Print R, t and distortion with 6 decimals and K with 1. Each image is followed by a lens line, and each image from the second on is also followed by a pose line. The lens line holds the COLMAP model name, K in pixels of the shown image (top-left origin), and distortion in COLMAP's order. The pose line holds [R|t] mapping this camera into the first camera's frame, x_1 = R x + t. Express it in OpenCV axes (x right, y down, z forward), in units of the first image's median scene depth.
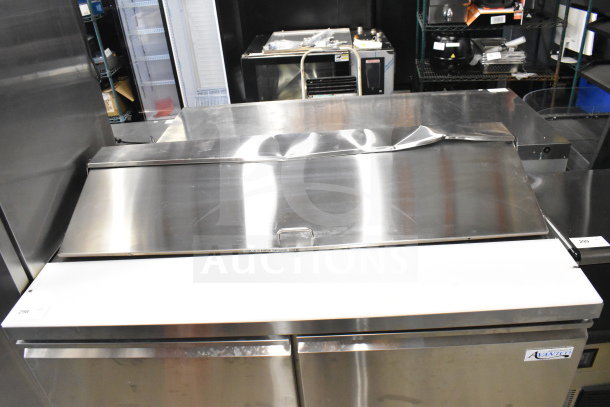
lens RADIAL K [[474.7, 0, 305.0], [0, 474.7, 203.5], [0, 0, 1]] dist [-0.121587, 0.044241]
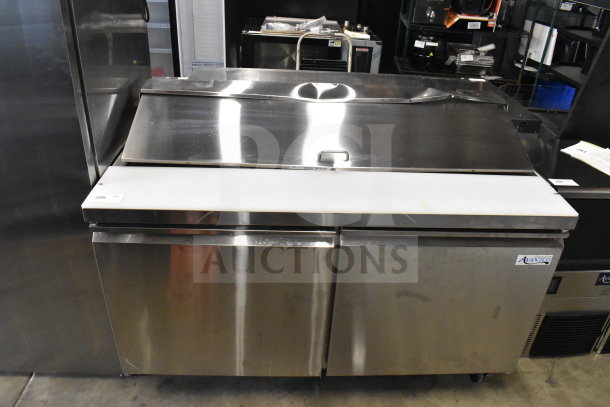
lens RADIAL K [[474.7, 0, 305.0], [0, 474.7, 203.5], [0, 0, 1]] dist [-0.121587, 0.044241]
pose [[0.990214, 0.074409, 0.118064, -0.086585], [-0.072929, 0.997195, -0.016814, 0.080329], [-0.118984, 0.008039, 0.992864, -0.067142]]
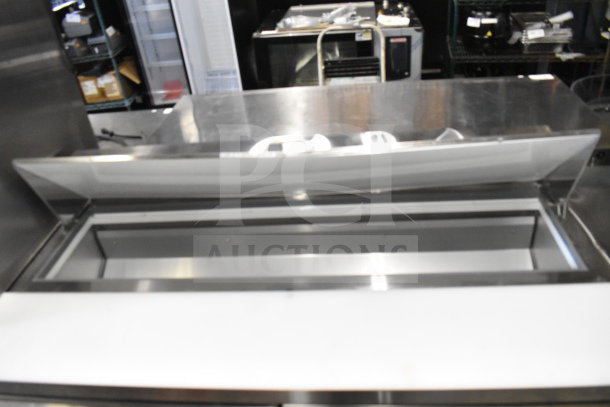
lens RADIAL K [[474.7, 0, 305.0], [0, 474.7, 203.5], [0, 0, 1]] dist [-0.121587, 0.044241]
pose [[0.998137, 0.015050, -0.059124, 0.023283], [-0.011572, 0.998207, 0.058734, -0.040891], [0.059901, -0.057940, 0.996521, 0.082095]]
